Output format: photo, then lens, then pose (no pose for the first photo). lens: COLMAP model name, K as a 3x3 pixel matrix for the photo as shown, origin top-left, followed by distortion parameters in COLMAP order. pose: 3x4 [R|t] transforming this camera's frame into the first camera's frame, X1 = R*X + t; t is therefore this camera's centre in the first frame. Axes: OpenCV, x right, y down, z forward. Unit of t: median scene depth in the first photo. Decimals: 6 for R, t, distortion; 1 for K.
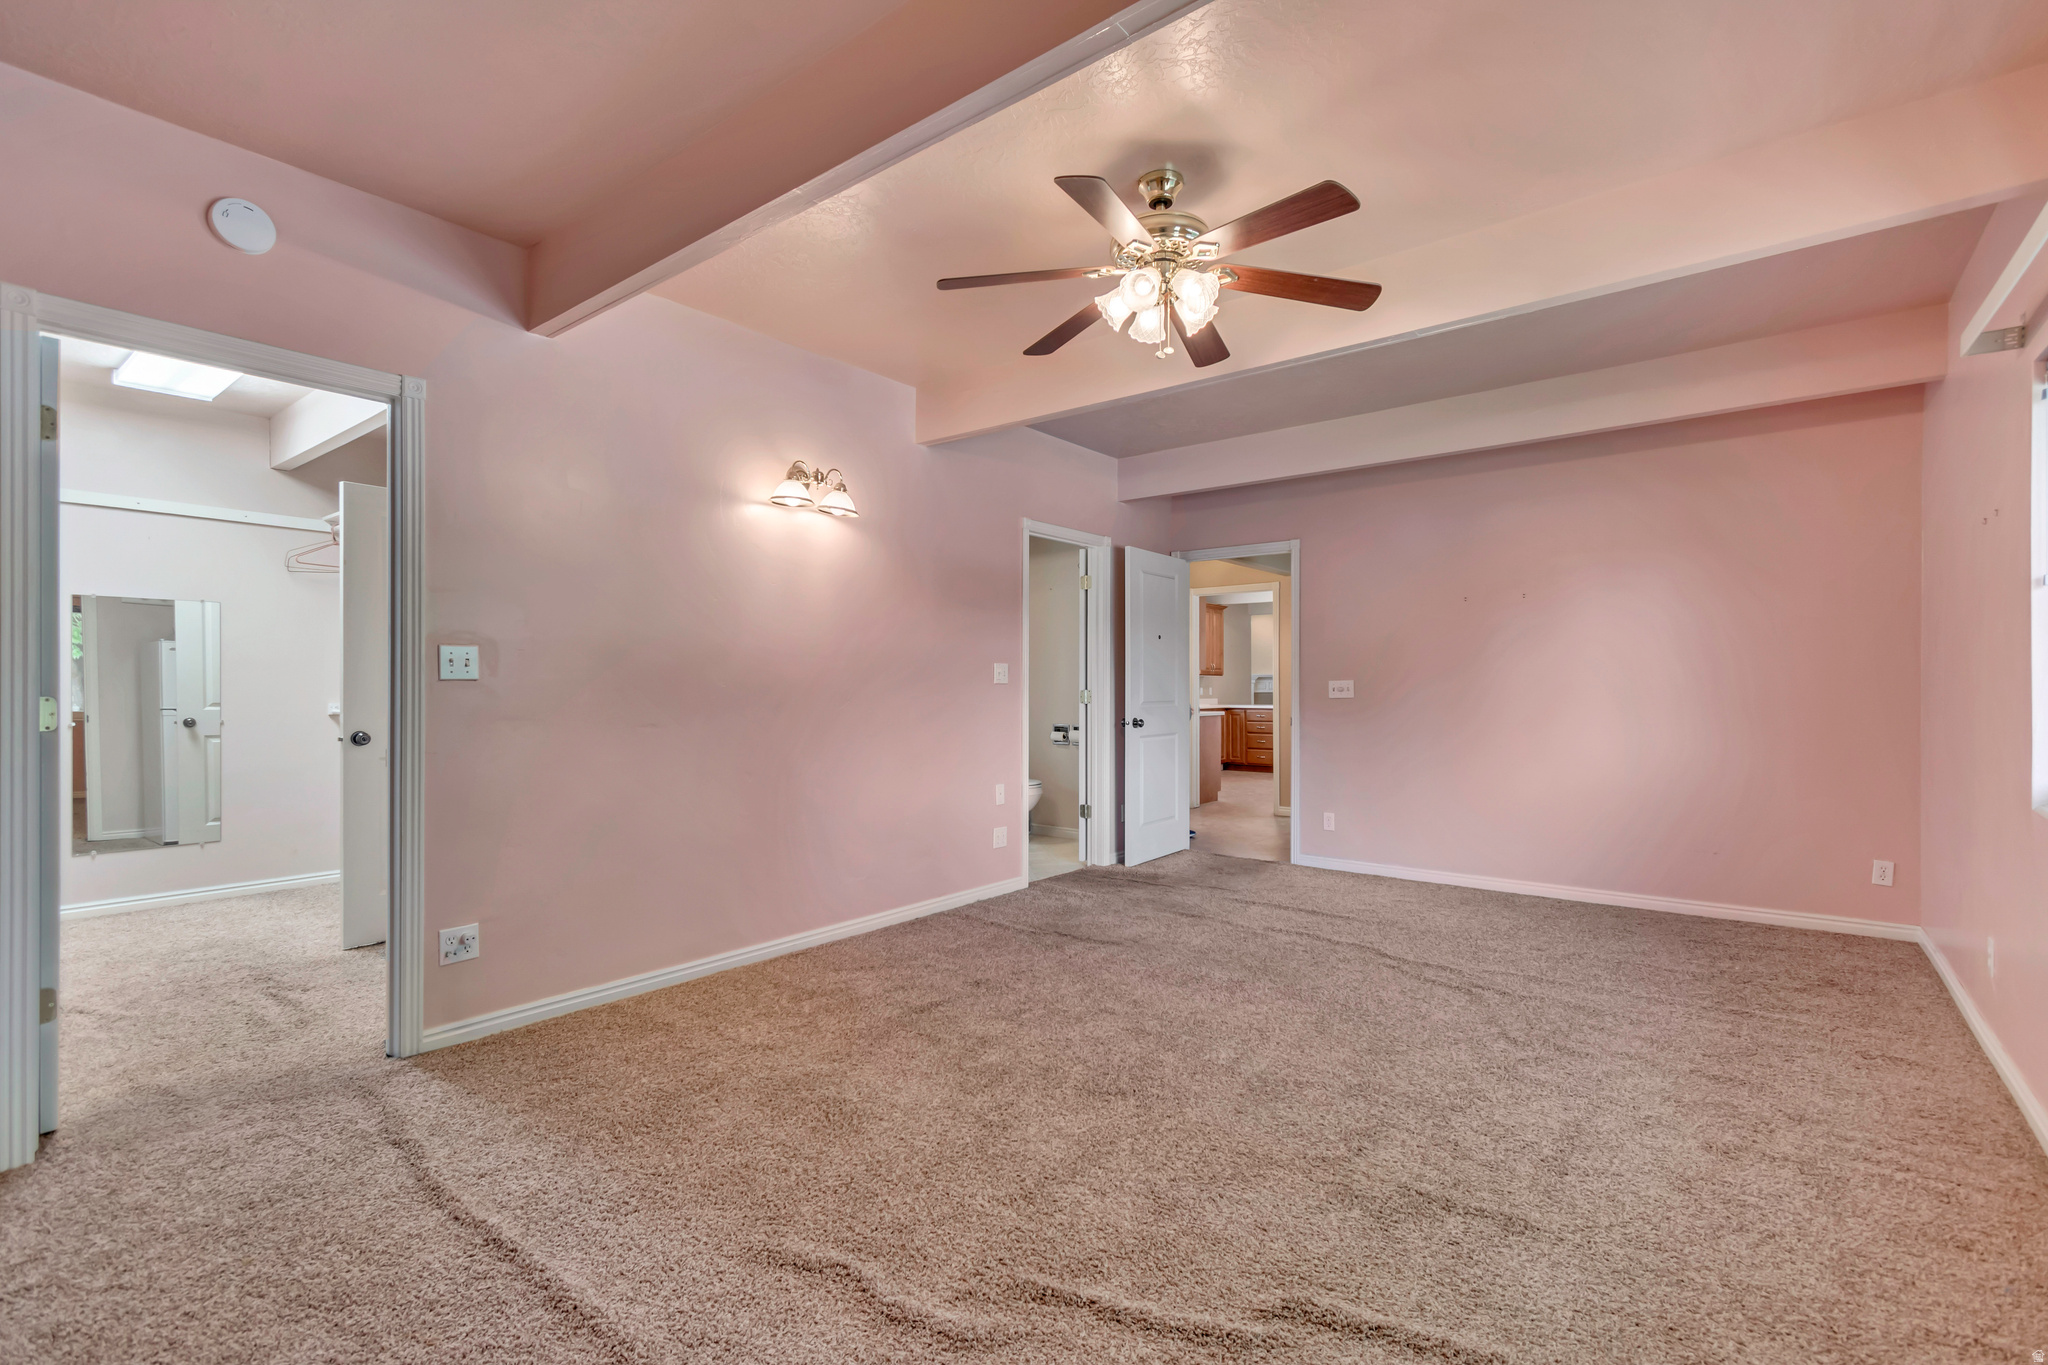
lens RADIAL K [[924.7, 0, 1024.0], [0, 924.7, 682.5], [0, 0, 1]] dist [0.010277, -0.000342]
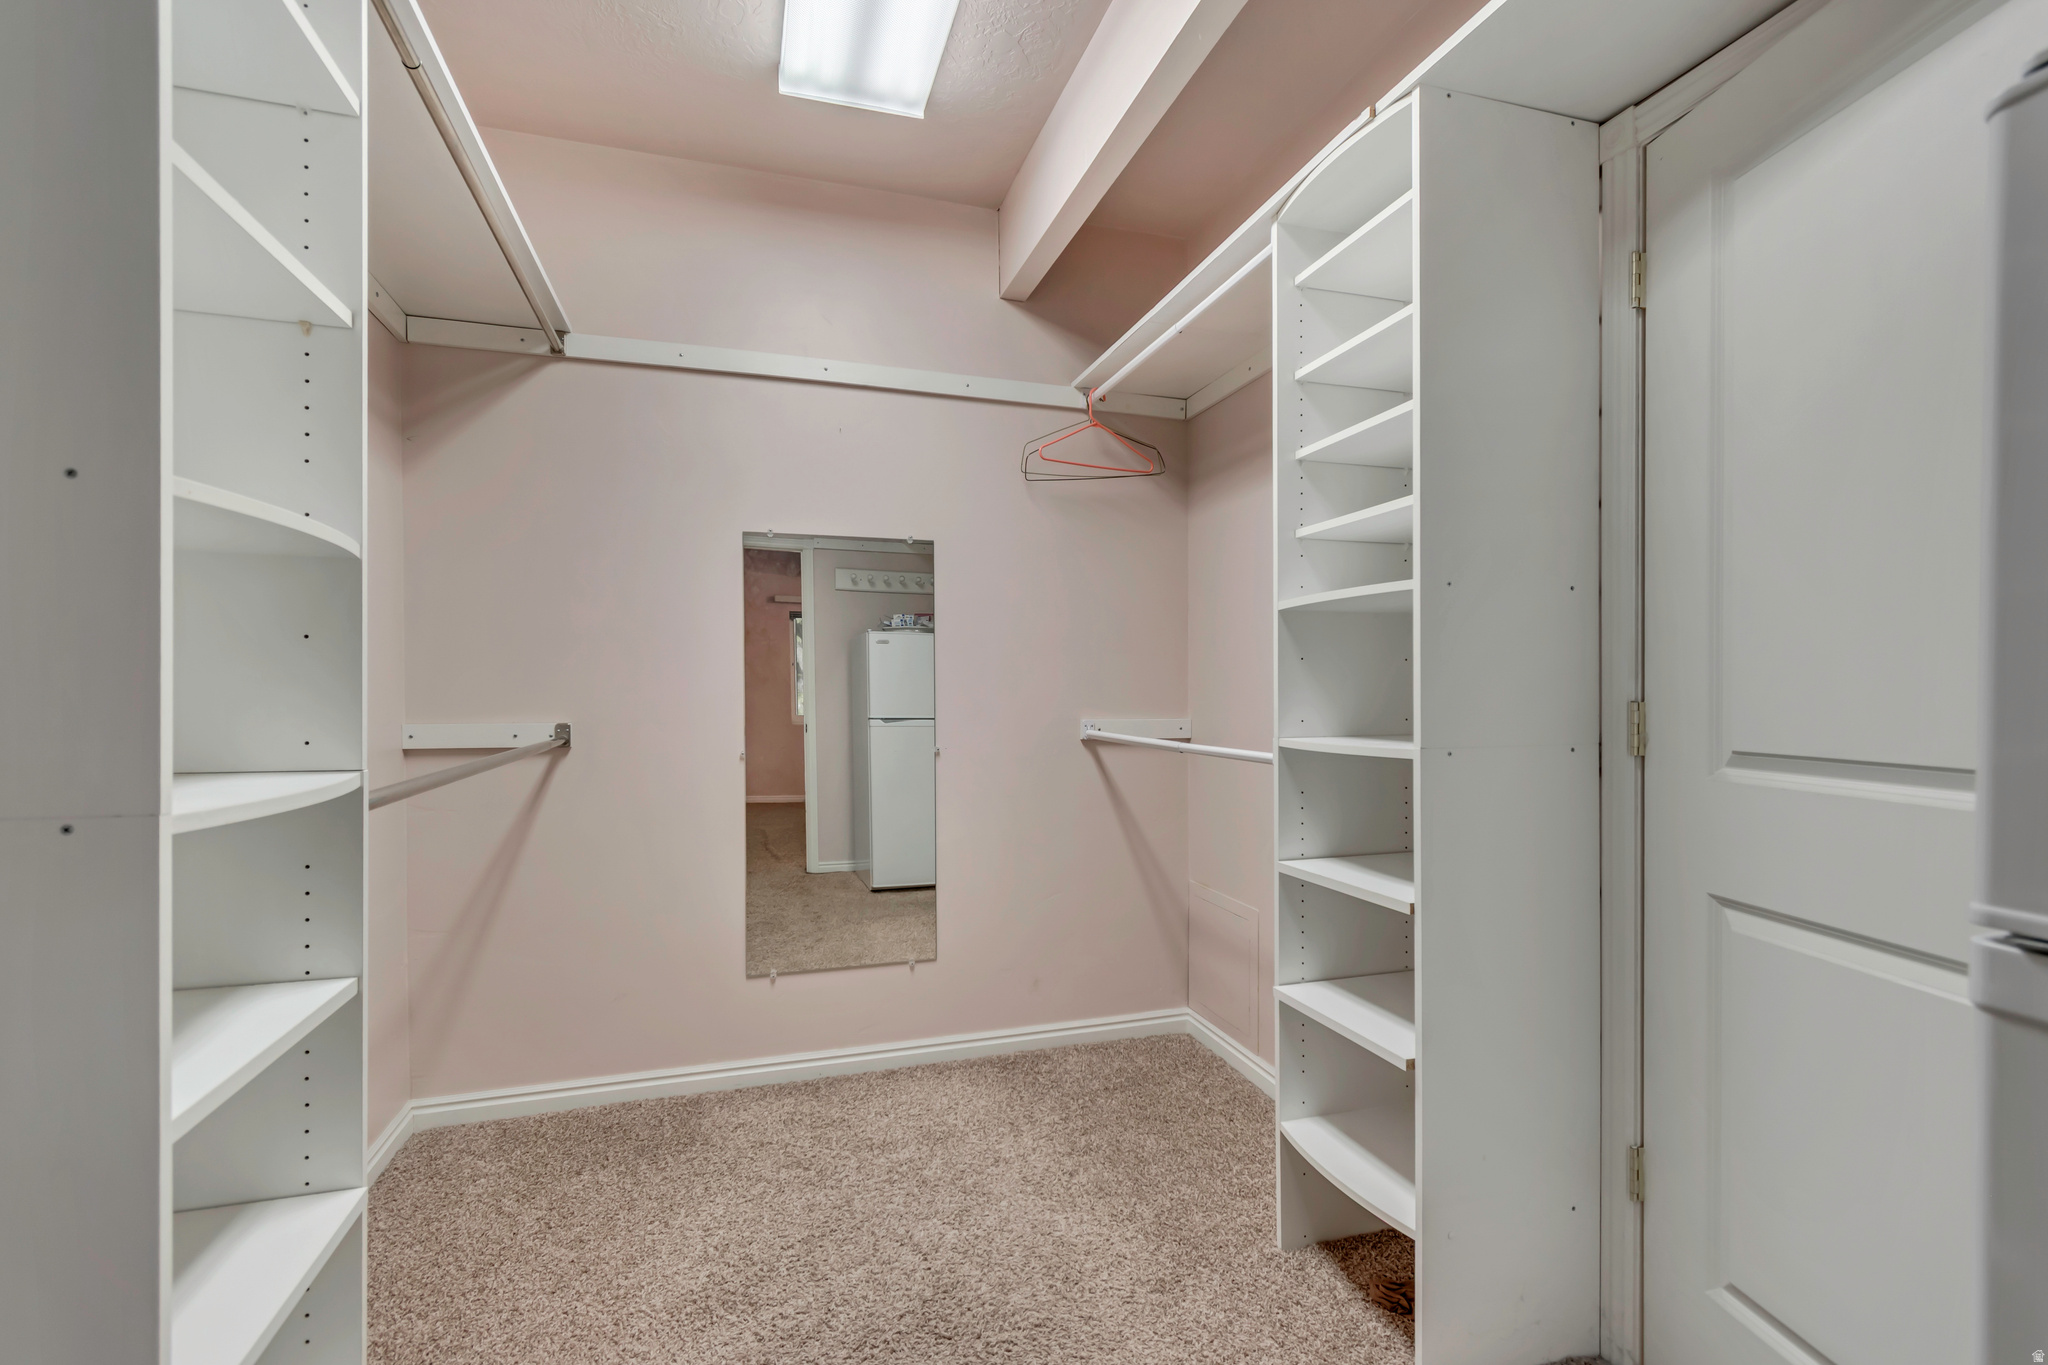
lens RADIAL K [[924.7, 0, 1024.0], [0, 924.7, 682.5], [0, 0, 1]] dist [0.010277, -0.000342]
pose [[0.831008, -0.005746, -0.556231, -0.489539], [0.005204, 0.999983, -0.002555, 0.001550], [0.556236, -0.000772, 0.831024, 0.545397]]
